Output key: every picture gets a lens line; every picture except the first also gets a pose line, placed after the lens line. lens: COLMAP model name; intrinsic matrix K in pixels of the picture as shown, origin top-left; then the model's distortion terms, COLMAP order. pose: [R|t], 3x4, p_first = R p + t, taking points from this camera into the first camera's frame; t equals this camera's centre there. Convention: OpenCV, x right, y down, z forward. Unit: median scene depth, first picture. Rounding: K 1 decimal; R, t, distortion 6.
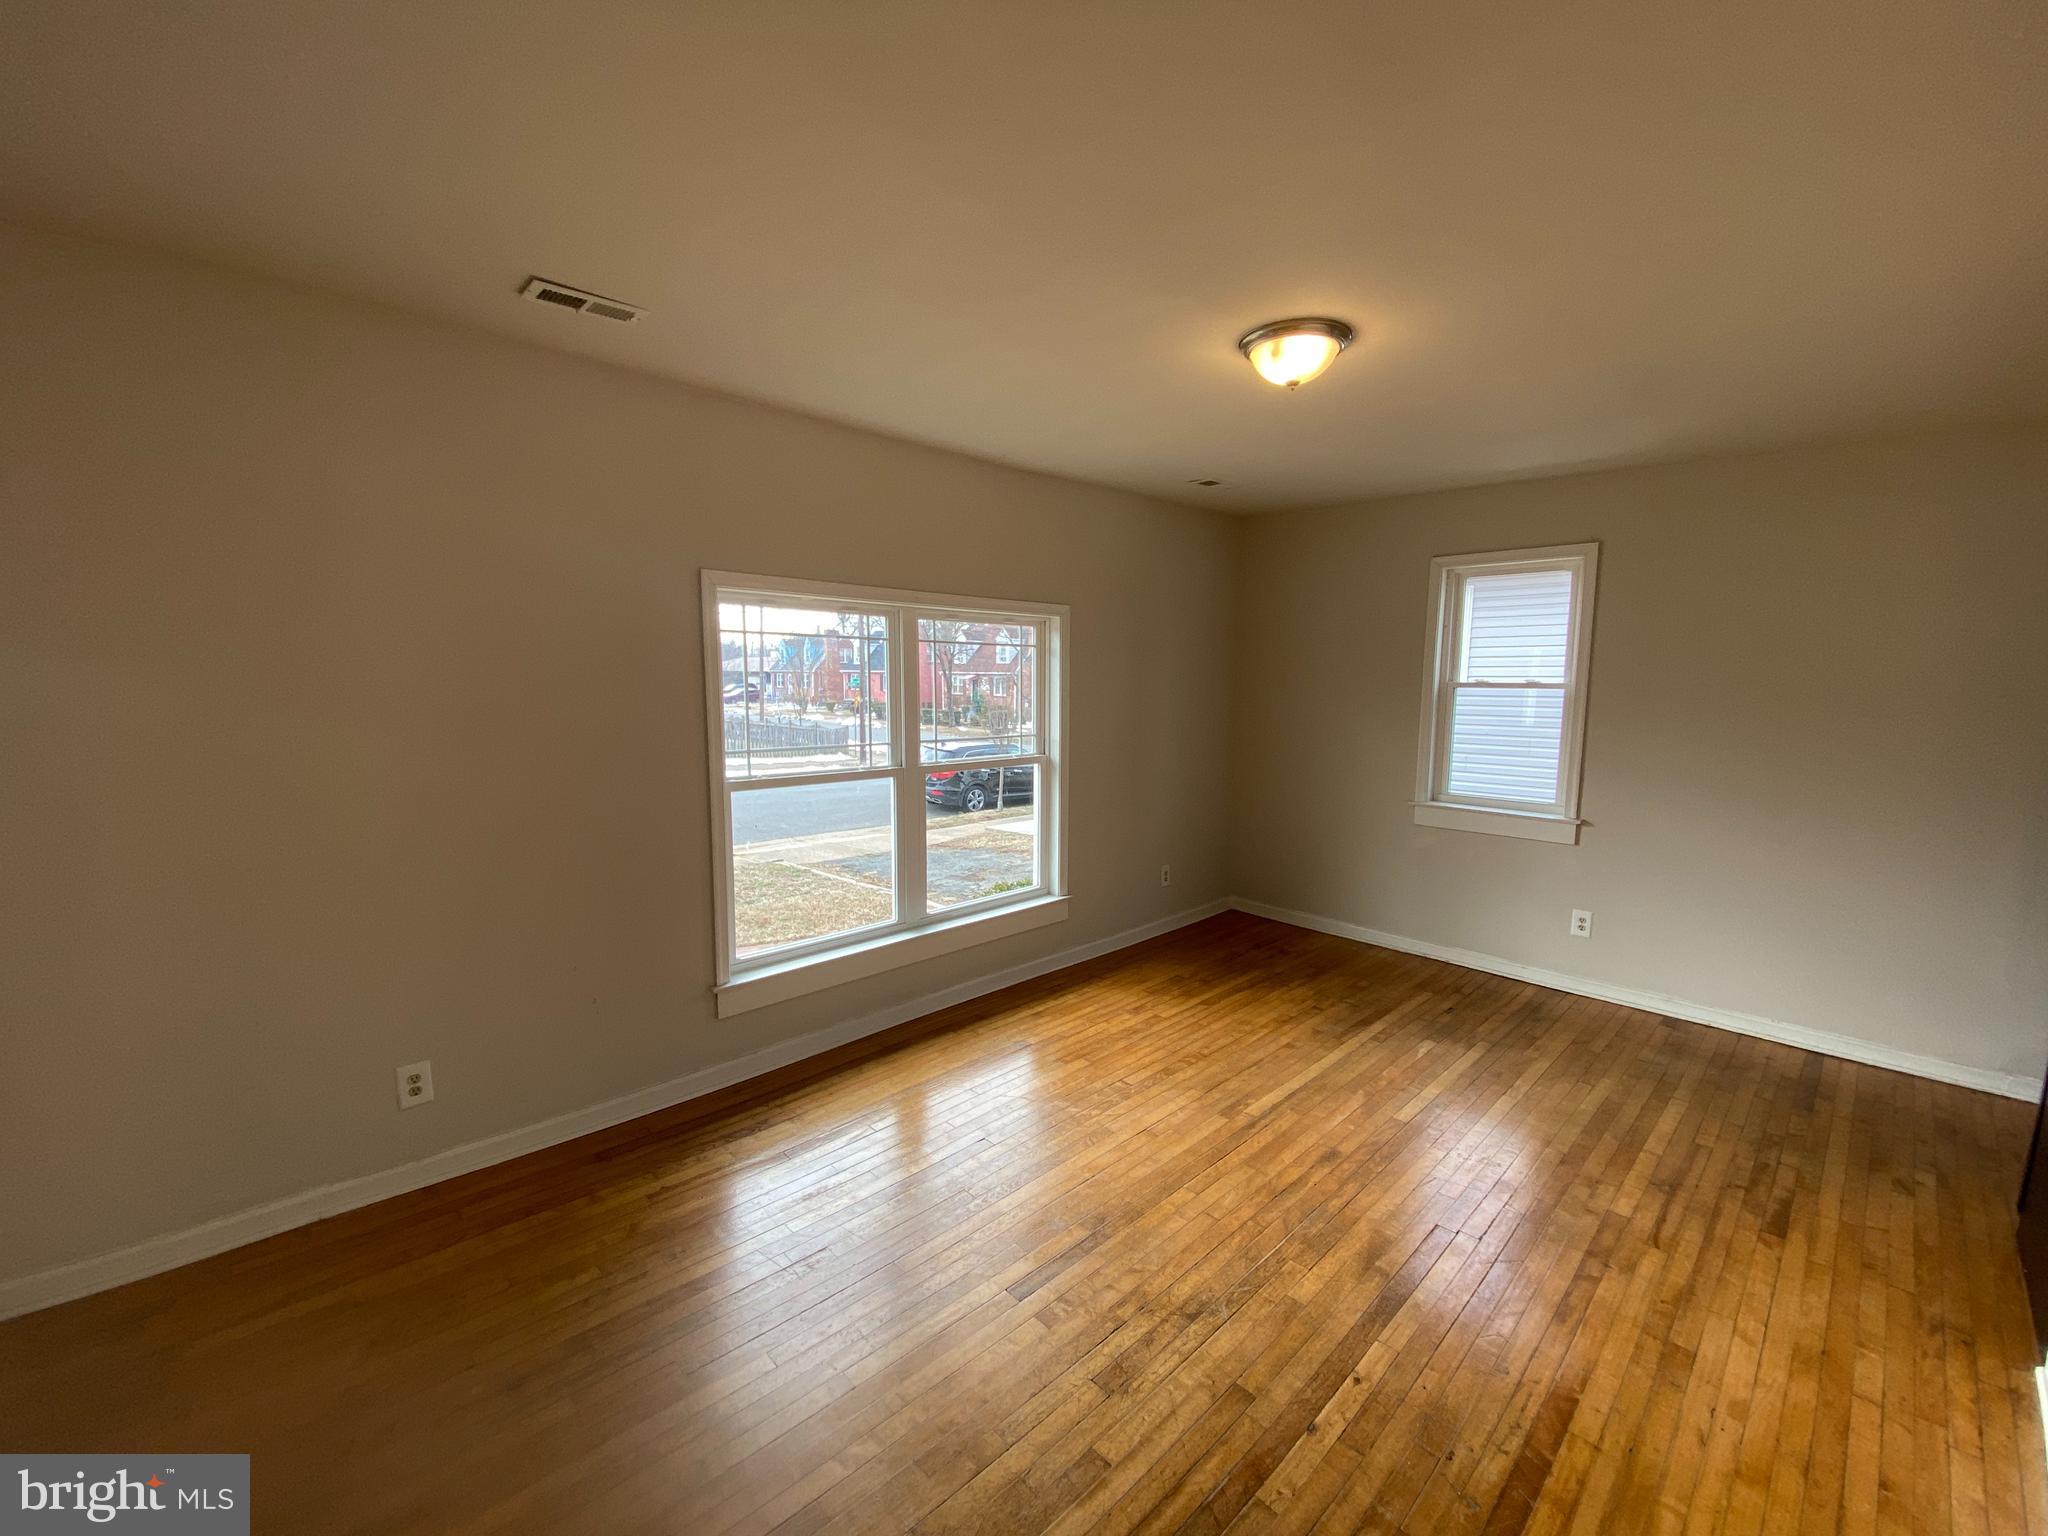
lens RADIAL K [[831.6, 0, 1025.8], [0, 831.6, 770.0], [0, 0, 1]] dist [0.019092, -0.020719]
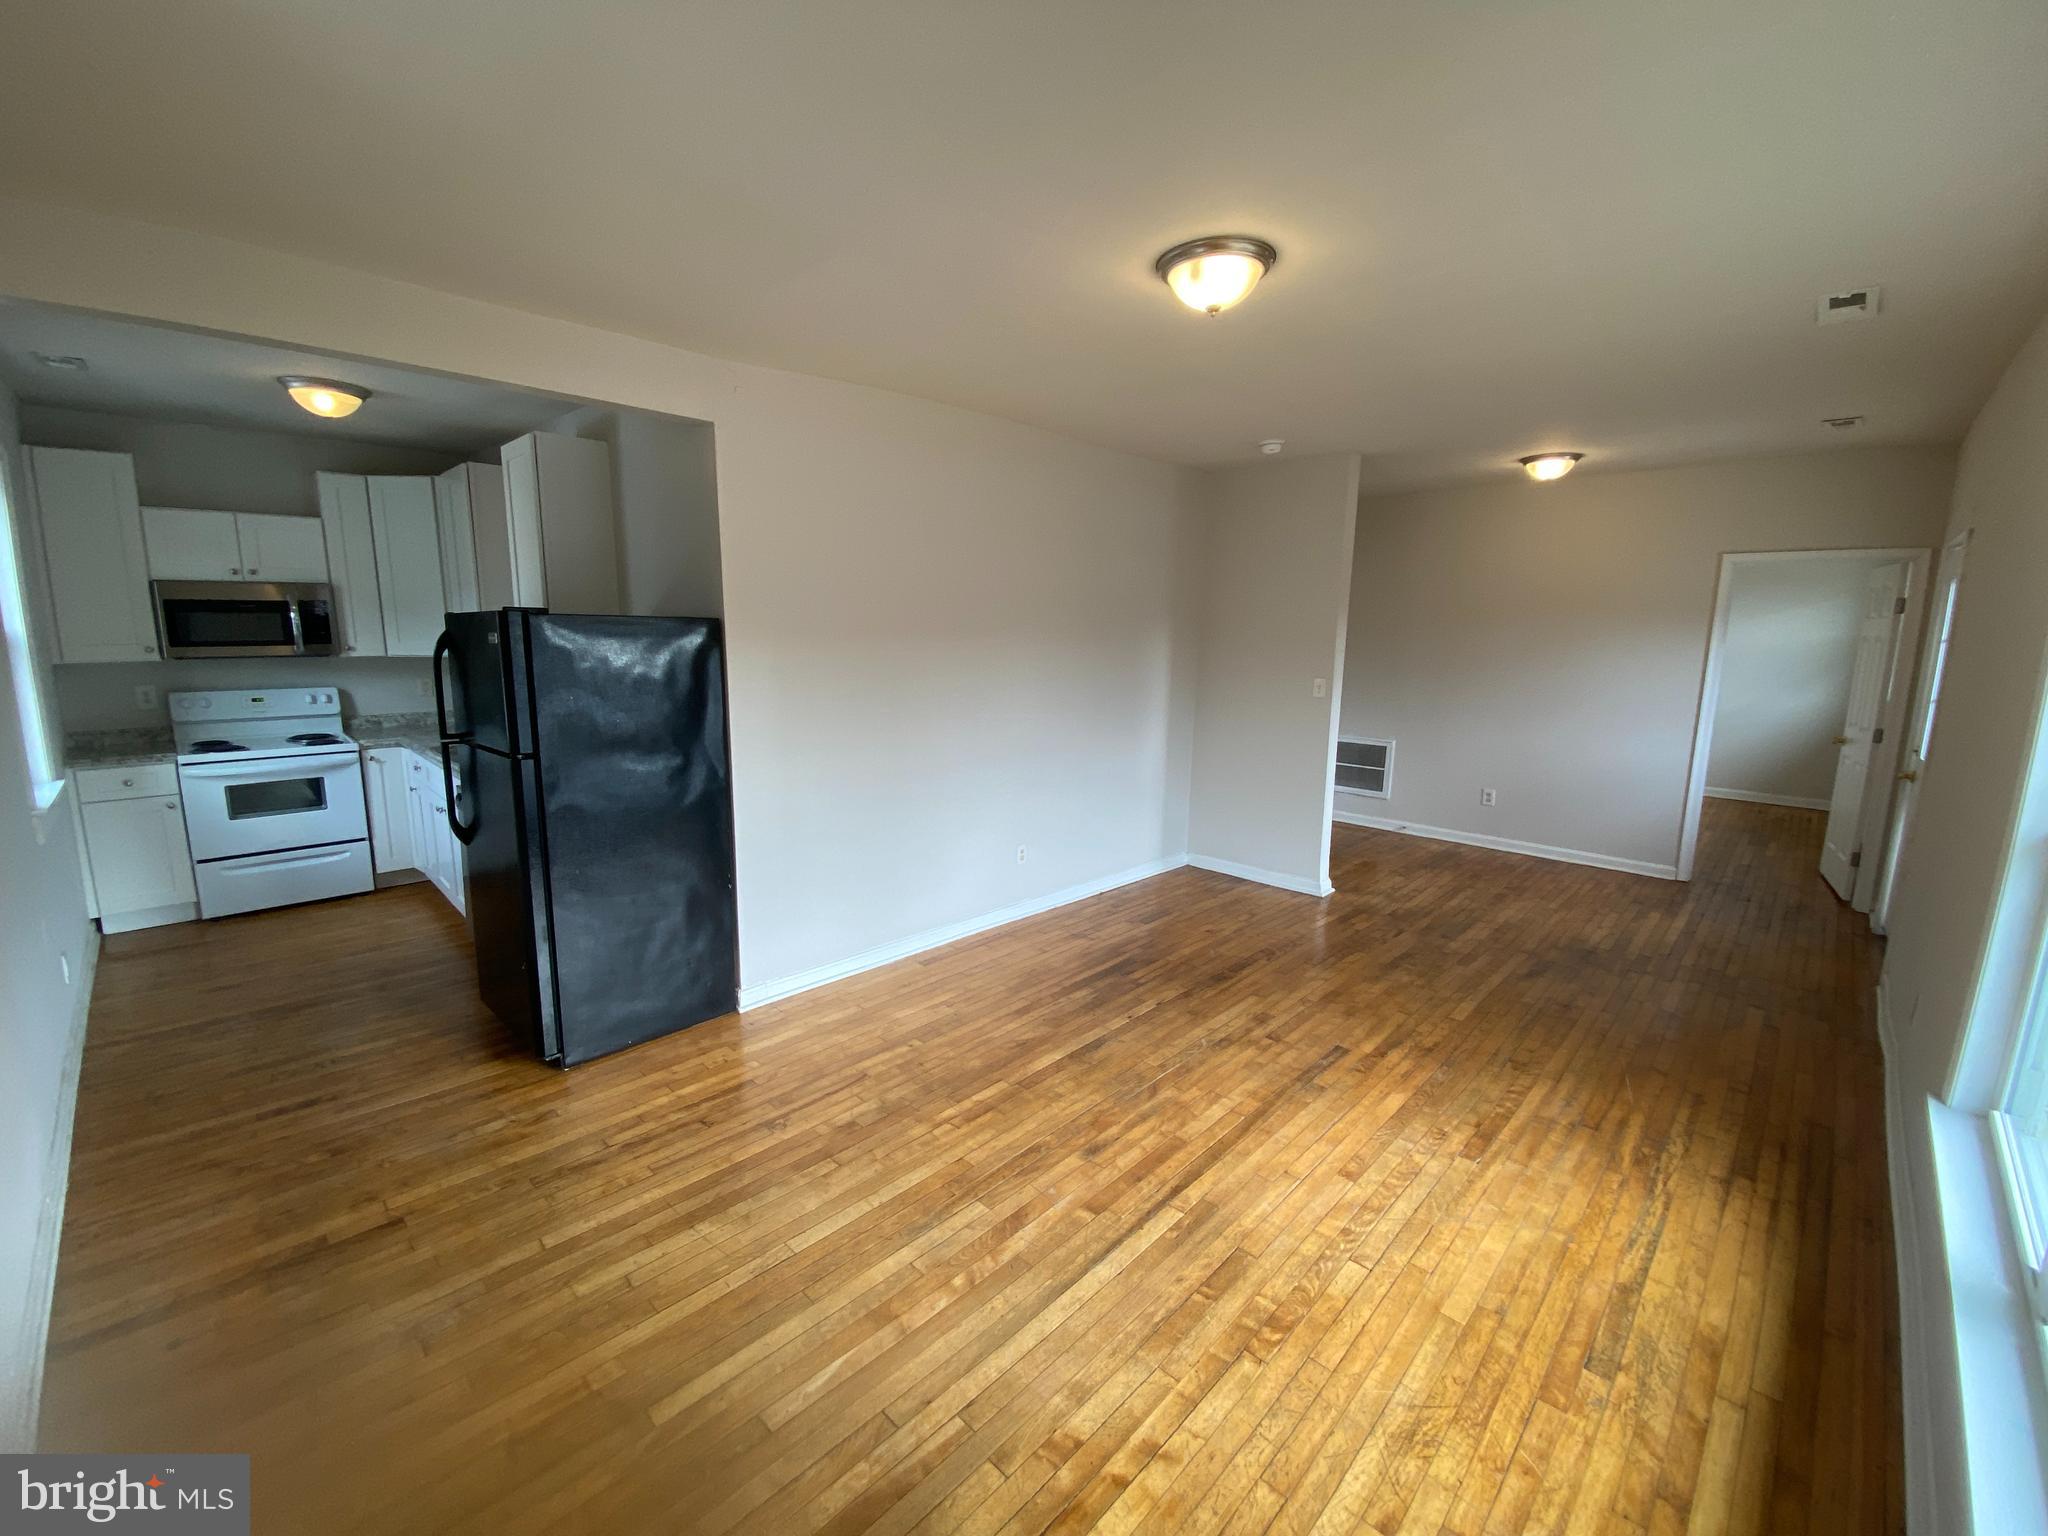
lens RADIAL K [[836.9, 0, 1024.0], [0, 836.9, 768.0], [0, 0, 1]] dist [0.021915, -0.021639]
pose [[-0.999075, -0.017393, -0.039323, 0.393082], [-0.027917, 0.957951, 0.285572, -0.166284], [0.032702, 0.286406, -0.957550, 1.430509]]
